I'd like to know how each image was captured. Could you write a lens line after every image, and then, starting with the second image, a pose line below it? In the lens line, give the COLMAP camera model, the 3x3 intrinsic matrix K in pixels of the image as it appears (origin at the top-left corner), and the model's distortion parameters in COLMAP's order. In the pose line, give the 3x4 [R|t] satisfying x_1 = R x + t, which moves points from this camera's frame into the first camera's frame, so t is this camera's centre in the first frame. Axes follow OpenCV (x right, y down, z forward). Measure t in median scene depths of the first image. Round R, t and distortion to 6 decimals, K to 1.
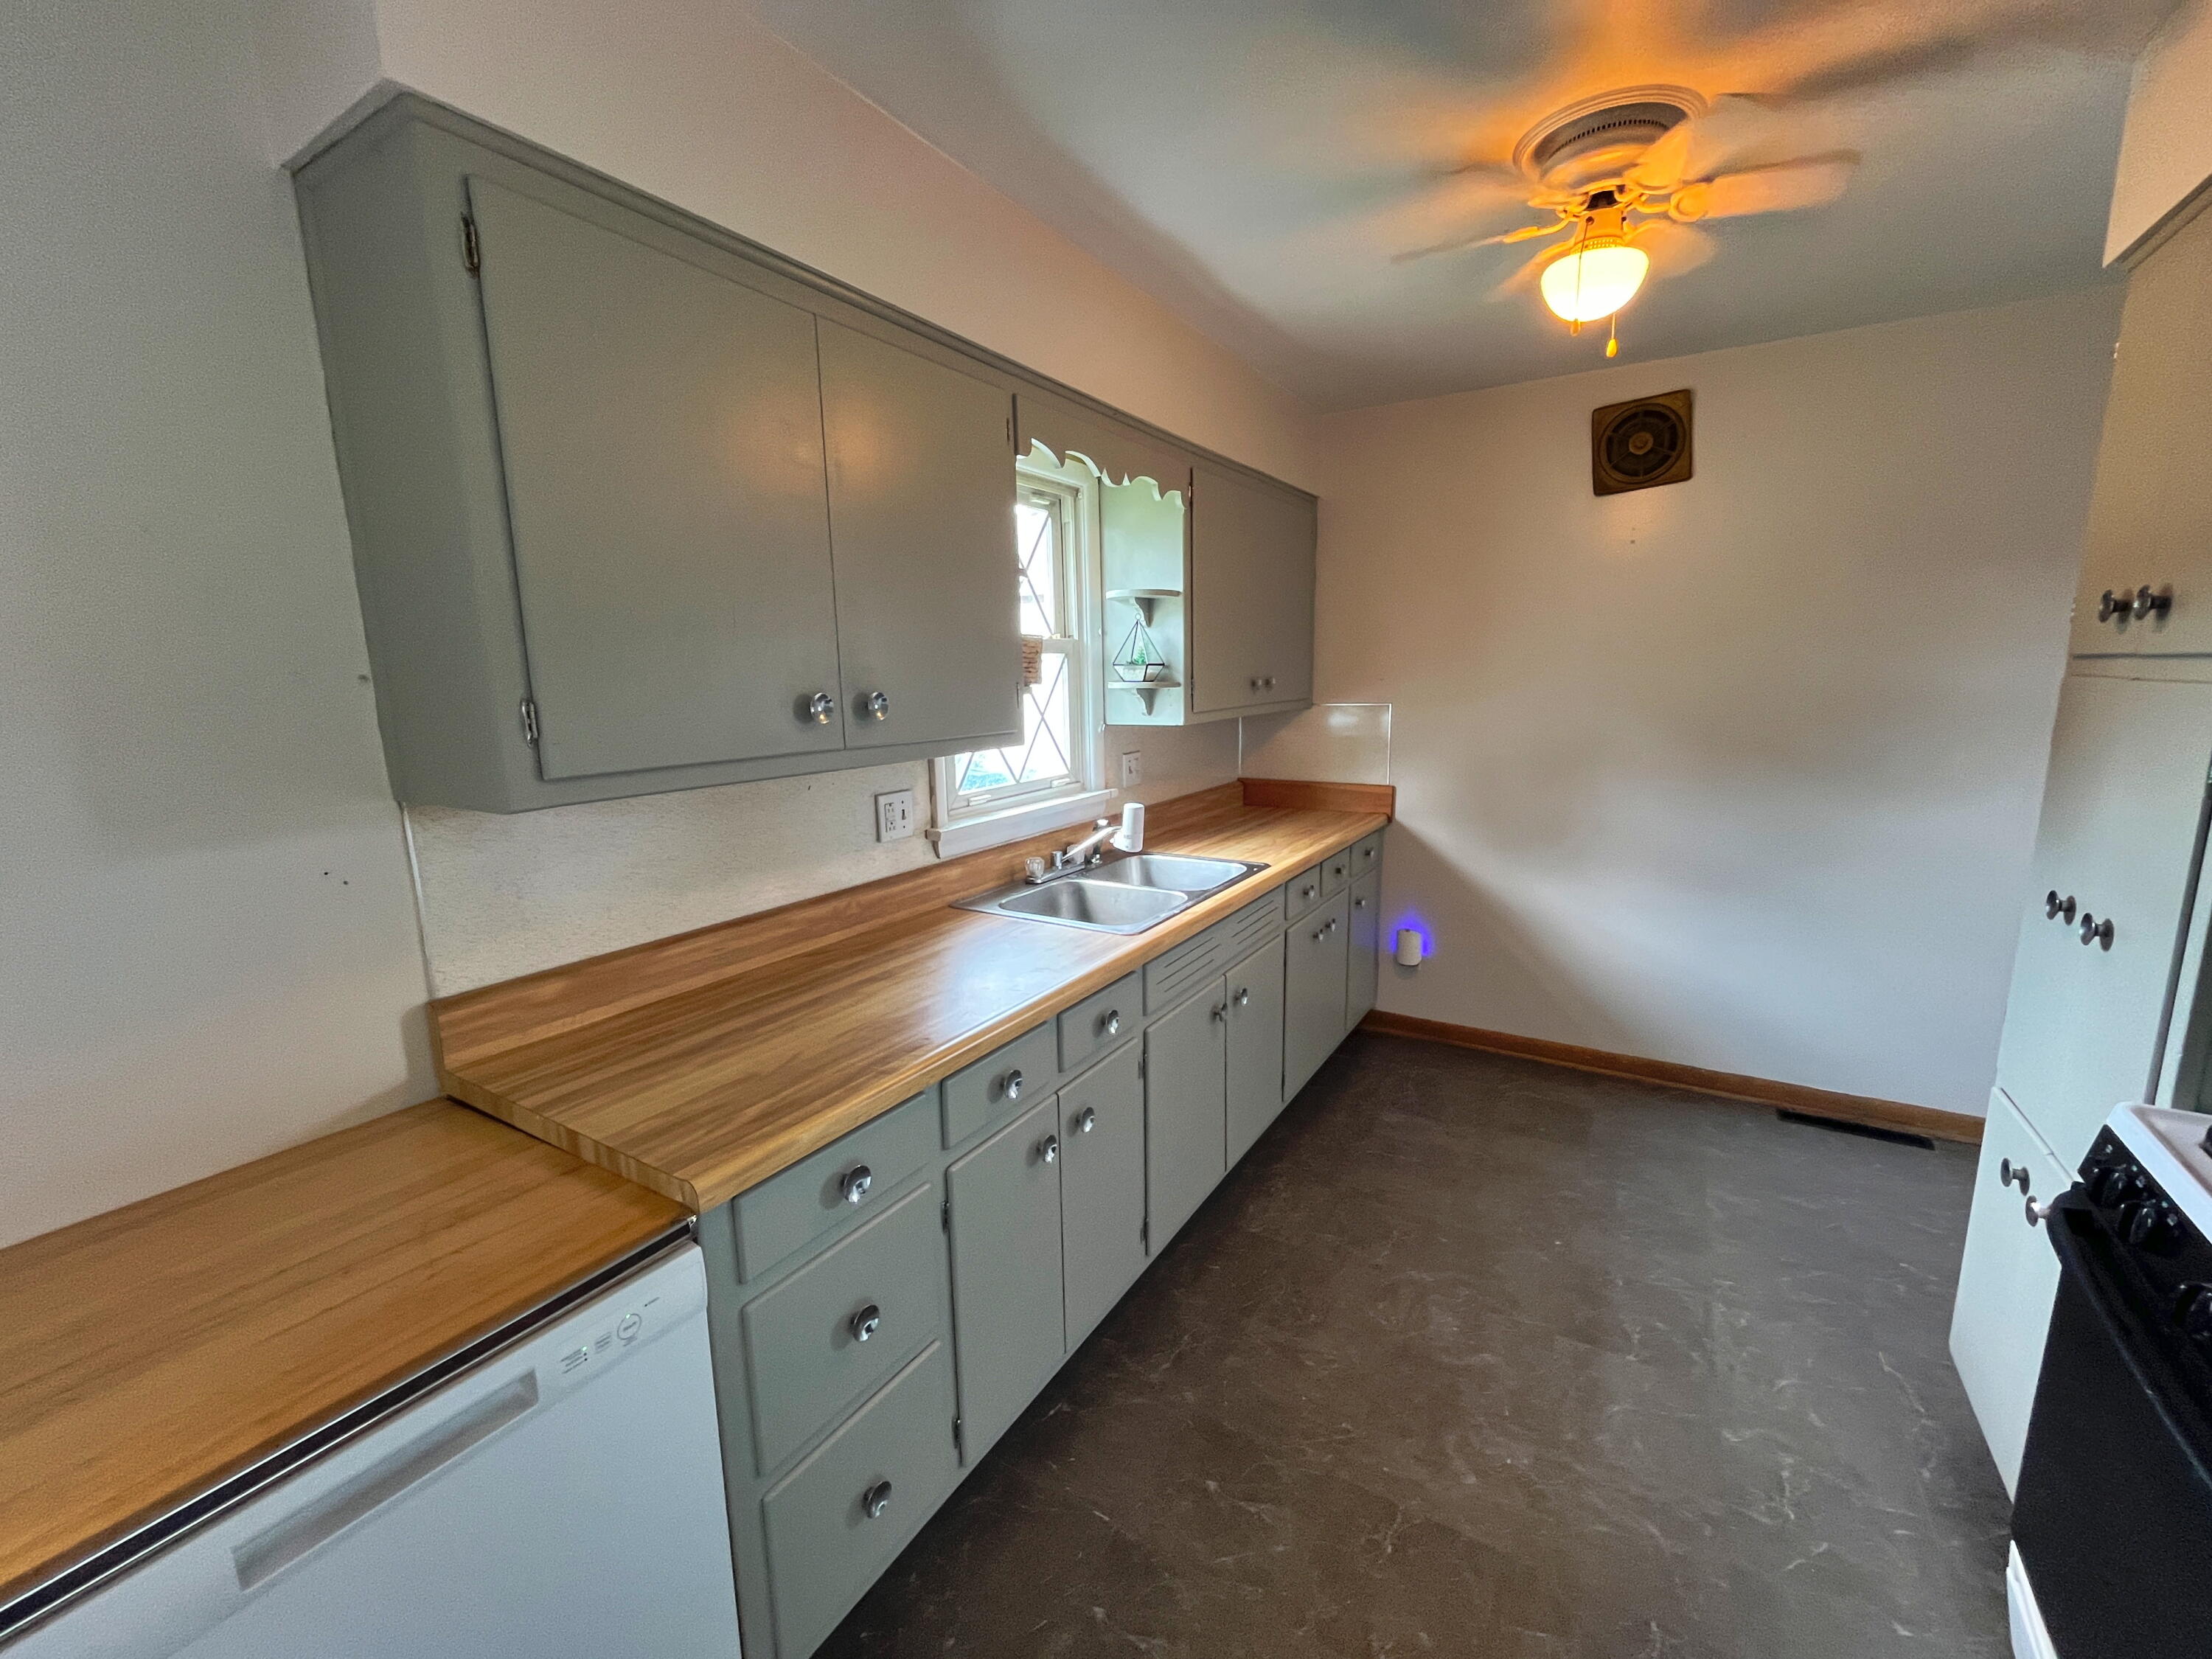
lens RADIAL K [[903.6, 0, 1103.6], [0, 903.6, 834.5], [0, 0, 1]] dist [-0.001544, 0.000316]
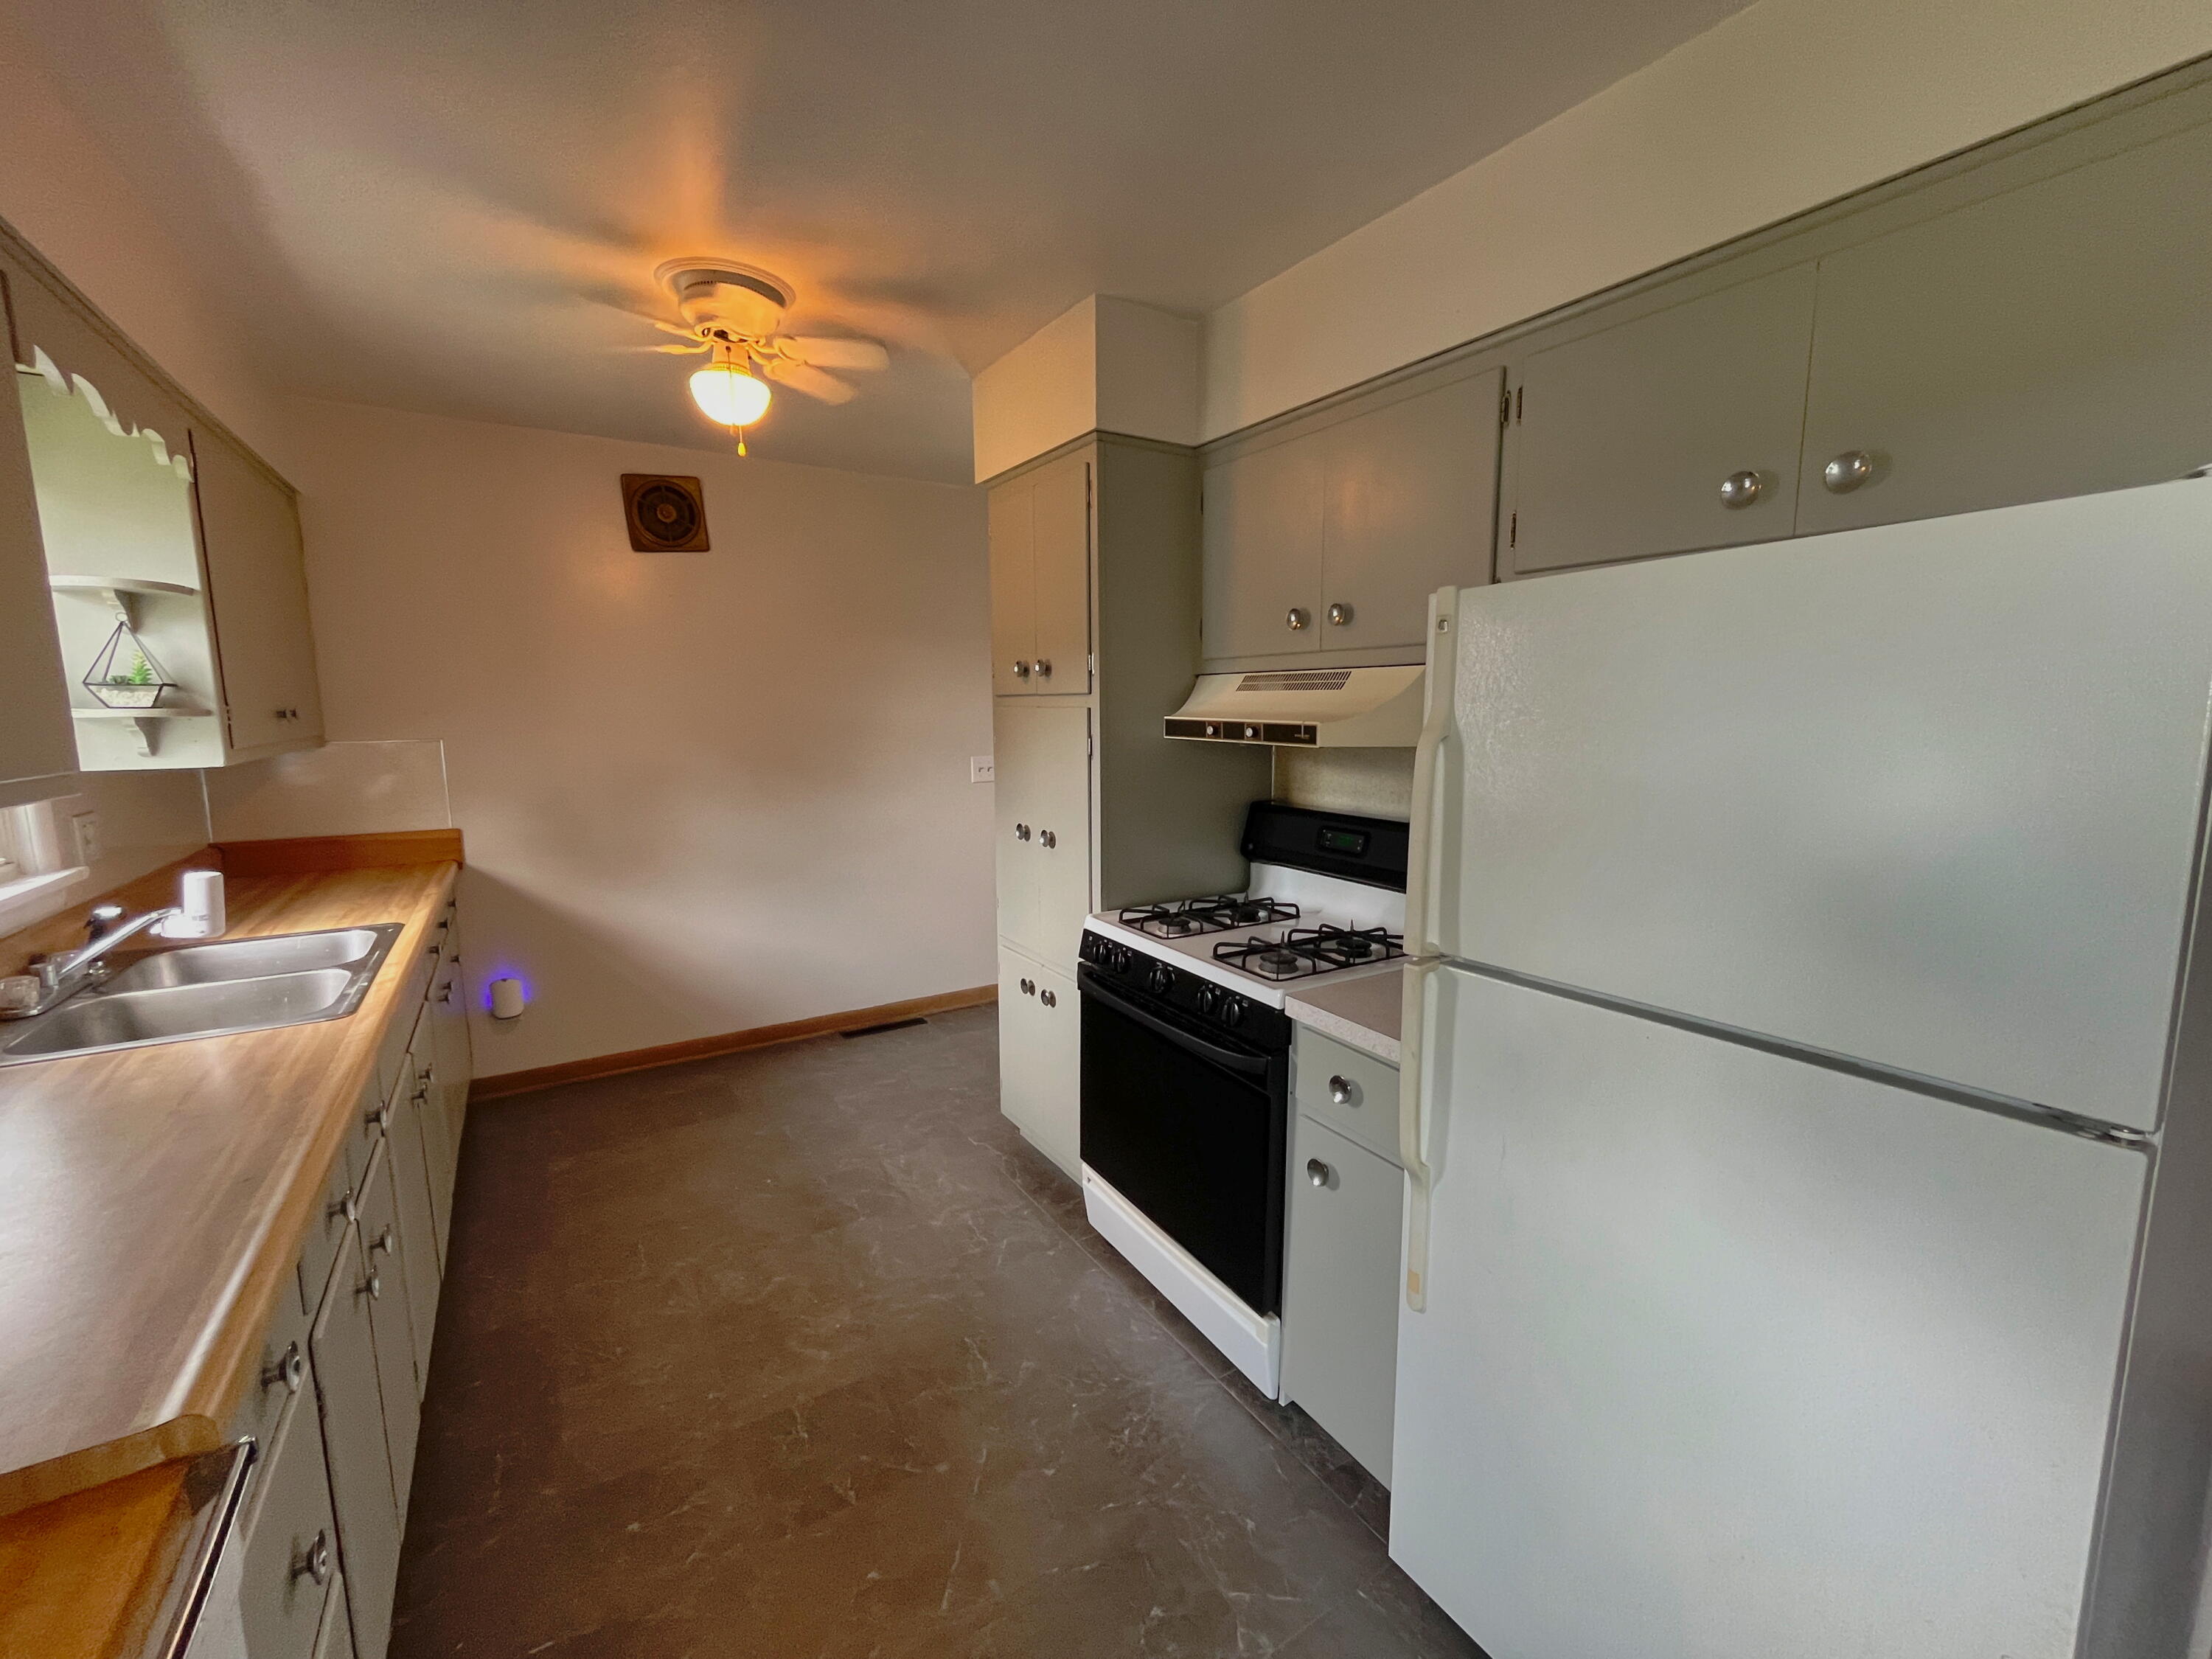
lens RADIAL K [[903.6, 0, 1103.6], [0, 903.6, 834.5], [0, 0, 1]] dist [-0.001544, 0.000316]
pose [[0.438308, -0.111560, 0.891875, -0.274516], [0.156360, 0.986602, 0.046566, 0.014392], [-0.885120, 0.119043, 0.449879, 0.019806]]
